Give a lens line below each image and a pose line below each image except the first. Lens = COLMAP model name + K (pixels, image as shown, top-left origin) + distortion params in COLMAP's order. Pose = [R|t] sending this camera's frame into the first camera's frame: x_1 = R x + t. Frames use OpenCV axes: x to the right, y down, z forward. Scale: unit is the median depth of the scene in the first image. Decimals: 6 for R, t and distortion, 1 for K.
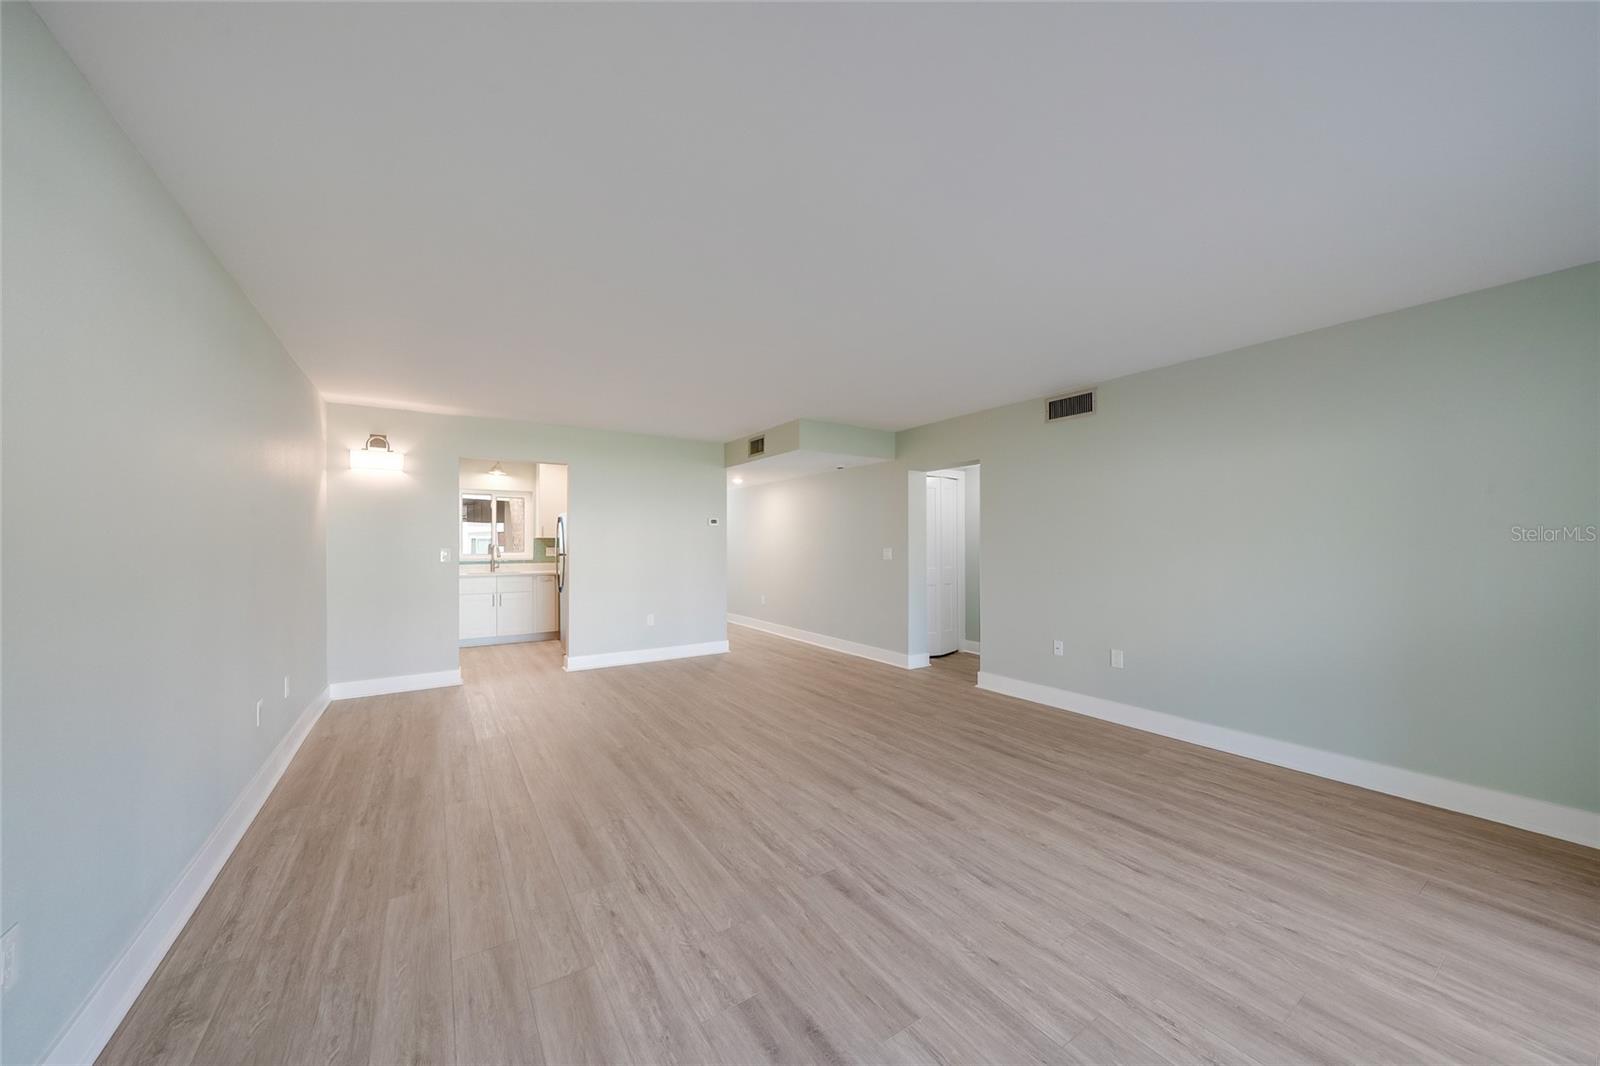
lens RADIAL K [[561.6, 0, 790.9], [0, 561.6, 541.1], [0, 0, 1]] dist [-0.006598, 0.001708]
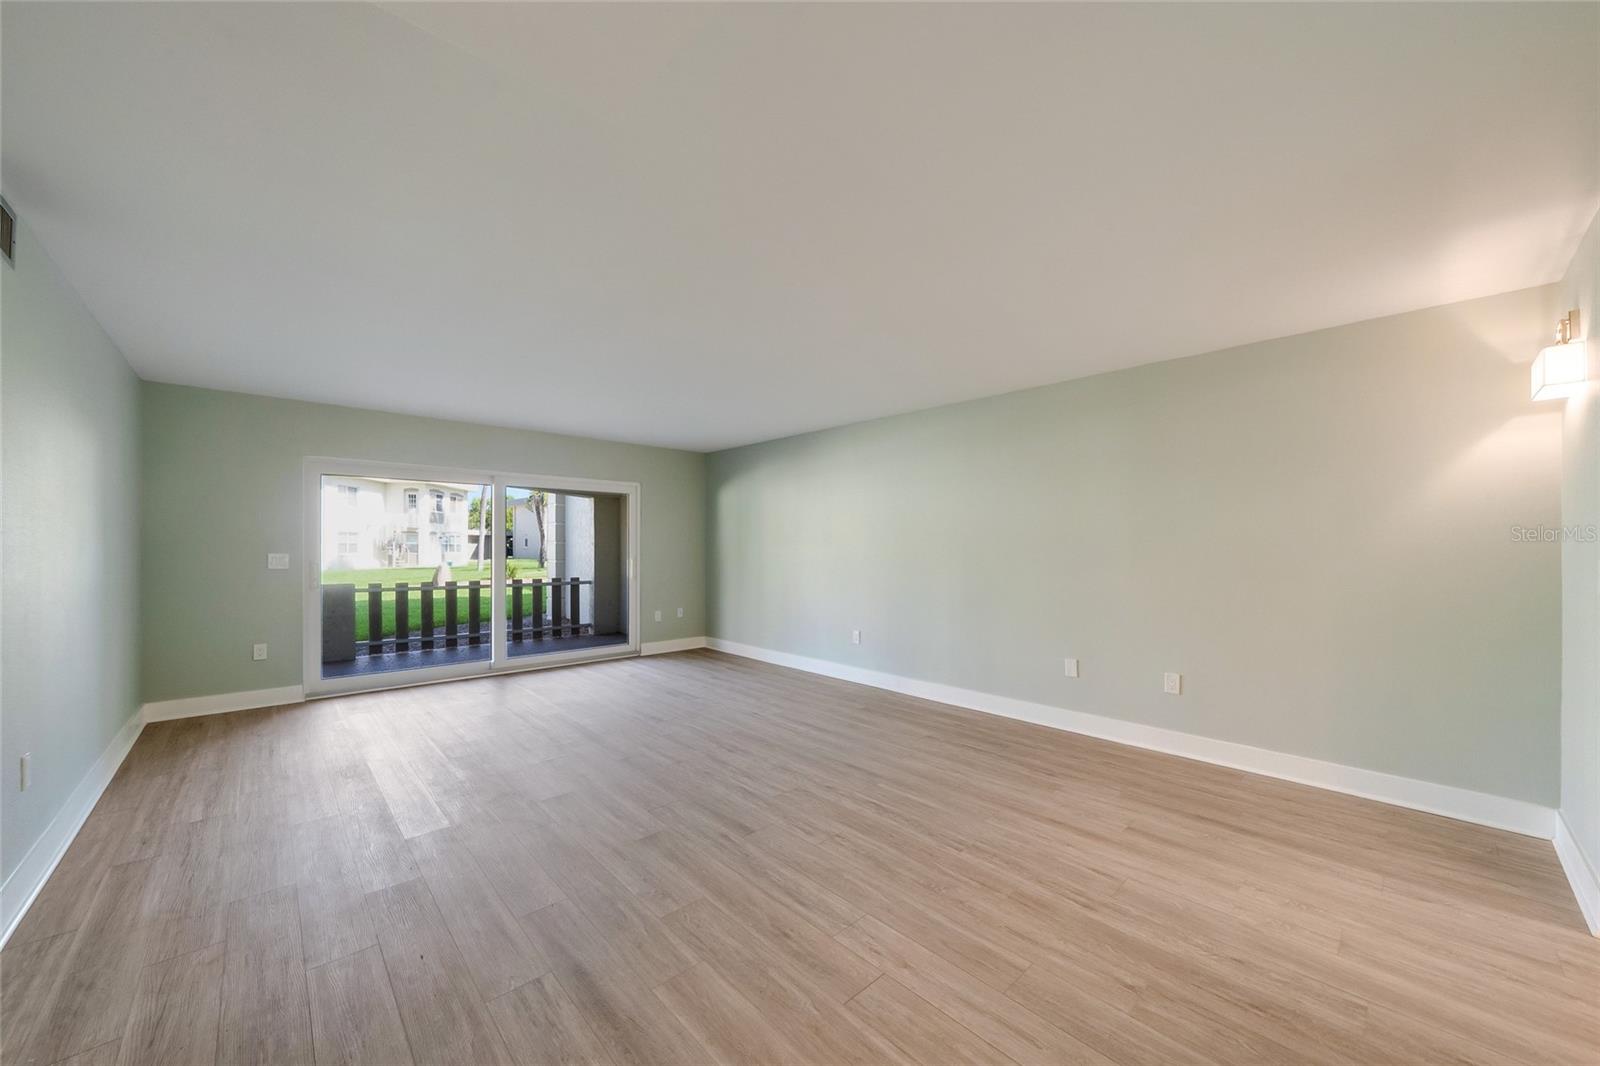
lens RADIAL K [[581.8, 0, 808.8], [0, 581.8, 550.6], [0, 0, 1]] dist [-0.008400, -0.000119]
pose [[-0.979901, 0.002065, -0.199475, -0.022056], [0.002190, 0.999998, -0.000405, 0.011768], [0.199473, -0.000834, -0.979903, 2.079452]]
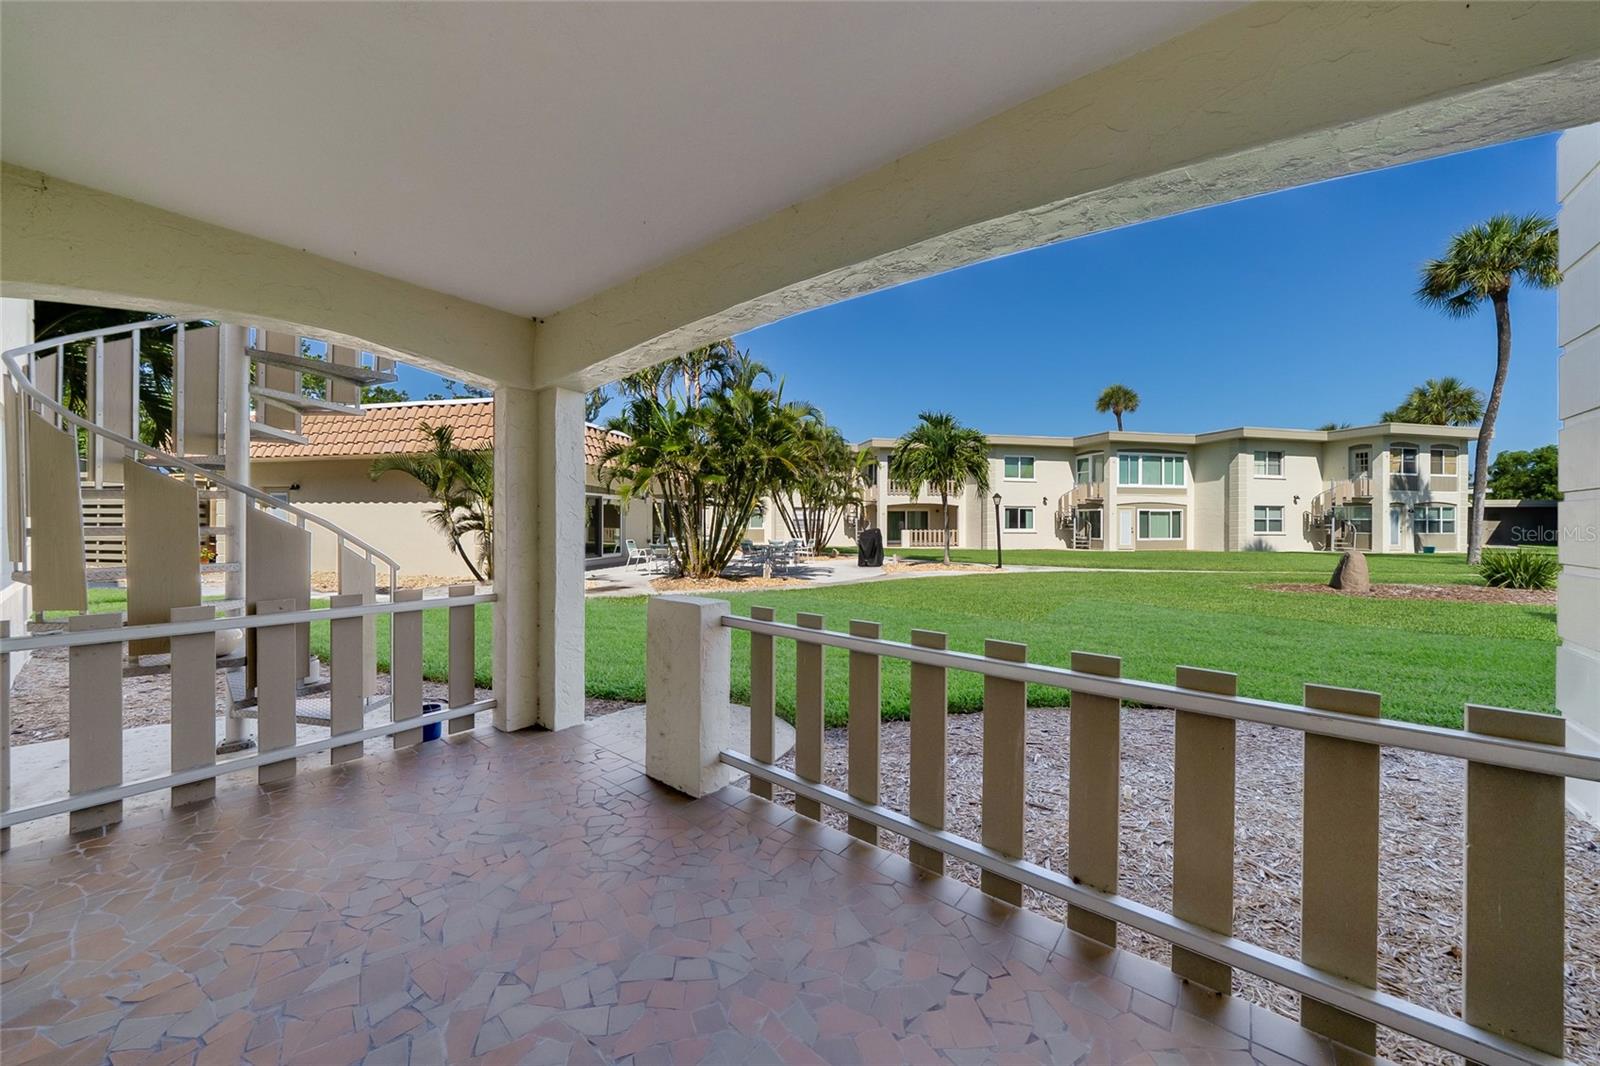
lens RADIAL K [[561.6, 0, 792.5], [0, 561.6, 516.5], [0, 0, 1]] dist [-0.006598, 0.001708]
pose [[-0.321401, 0.010483, 0.946885, 0.361623], [-0.011548, 0.999821, -0.014988, 0.014922], [-0.946873, -0.015752, -0.321223, -0.249598]]
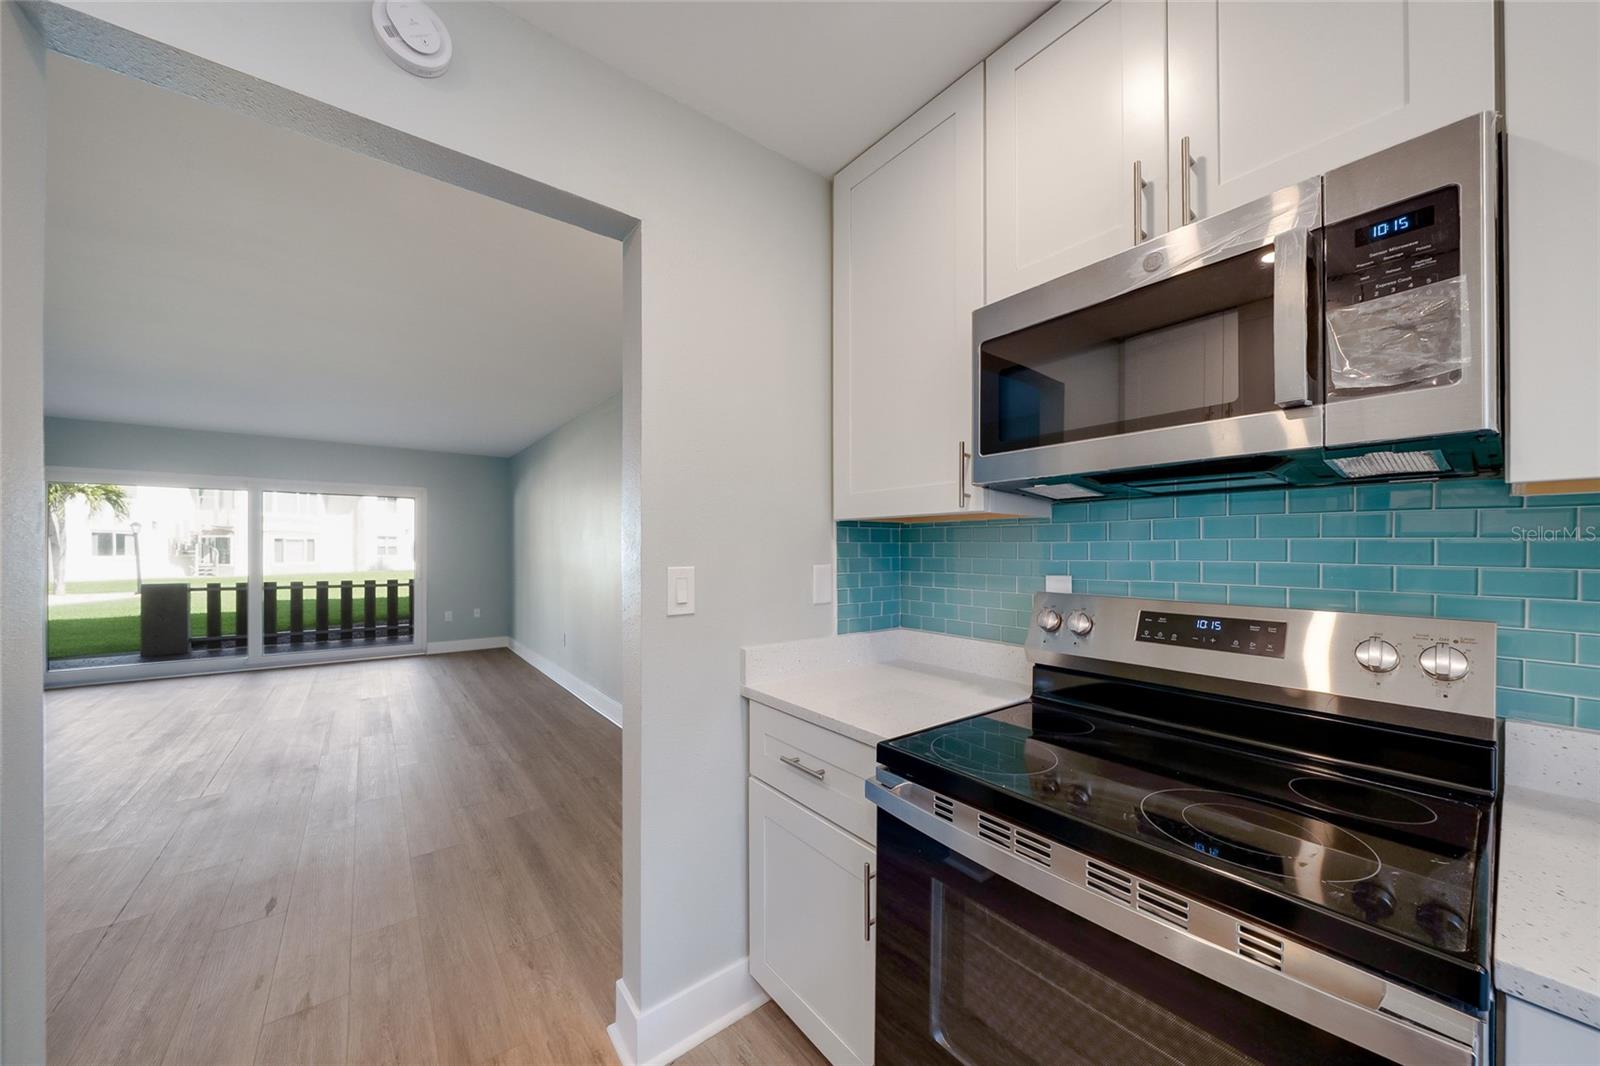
lens RADIAL K [[561.6, 0, 806.9], [0, 561.6, 543.1], [0, 0, 1]] dist [-0.006598, 0.001708]
pose [[-0.994563, -0.000039, -0.104137, -1.079085], [0.001860, 0.999834, -0.018134, 0.012483], [0.104120, -0.018229, -0.994398, 2.154355]]
